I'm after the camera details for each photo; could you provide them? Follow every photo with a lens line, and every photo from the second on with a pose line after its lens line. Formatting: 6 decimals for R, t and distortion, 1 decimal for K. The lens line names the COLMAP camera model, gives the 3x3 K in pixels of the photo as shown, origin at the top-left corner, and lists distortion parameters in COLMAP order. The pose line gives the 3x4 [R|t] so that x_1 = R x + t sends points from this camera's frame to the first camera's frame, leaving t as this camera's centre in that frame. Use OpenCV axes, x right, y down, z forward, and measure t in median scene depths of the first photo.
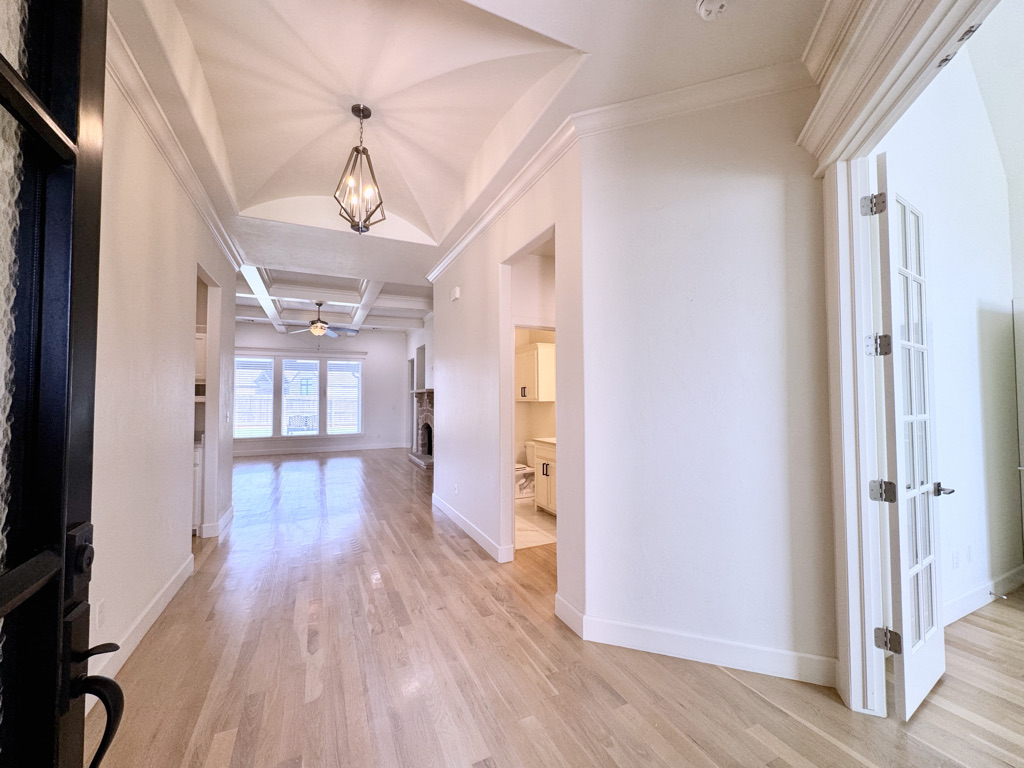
lens RADIAL K [[411.7, 0, 512.4], [0, 411.7, 384.3], [0, 0, 1]] dist [-0.002564, 0.000331]
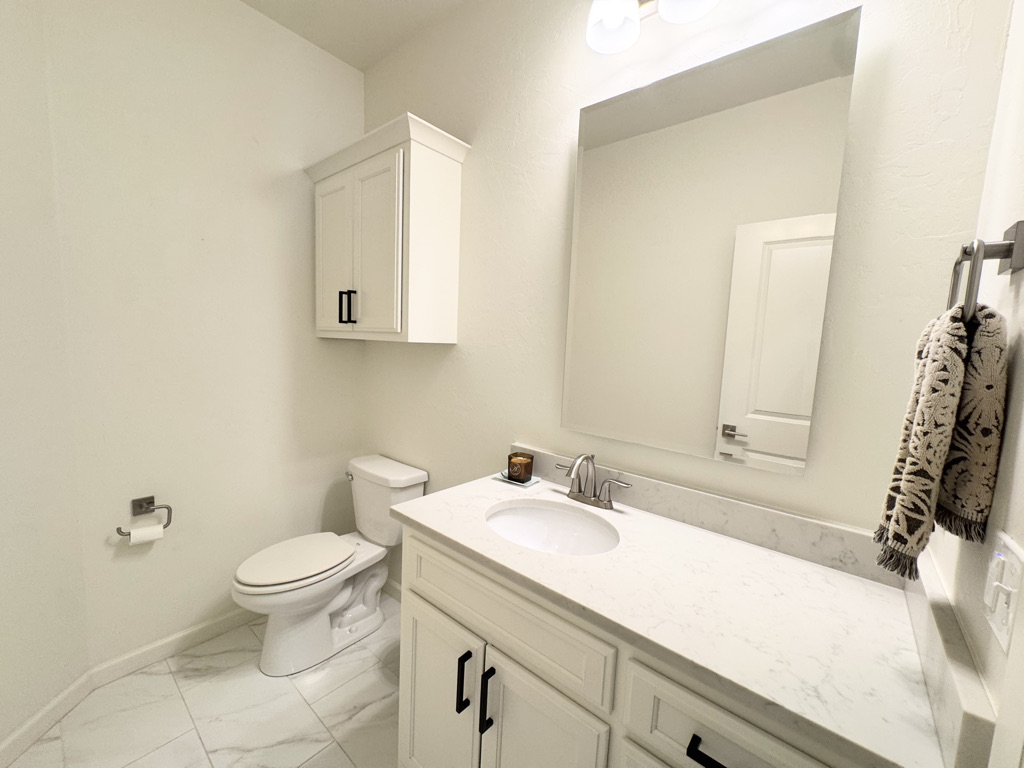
lens RADIAL K [[411.7, 0, 511.1], [0, 411.7, 378.3], [0, 0, 1]] dist [-0.002564, 0.000331]
pose [[0.906290, 0.002117, 0.422651, 0.009278], [-0.061695, 0.989939, 0.127333, 0.025553], [-0.418130, -0.141476, 0.897303, 0.707895]]
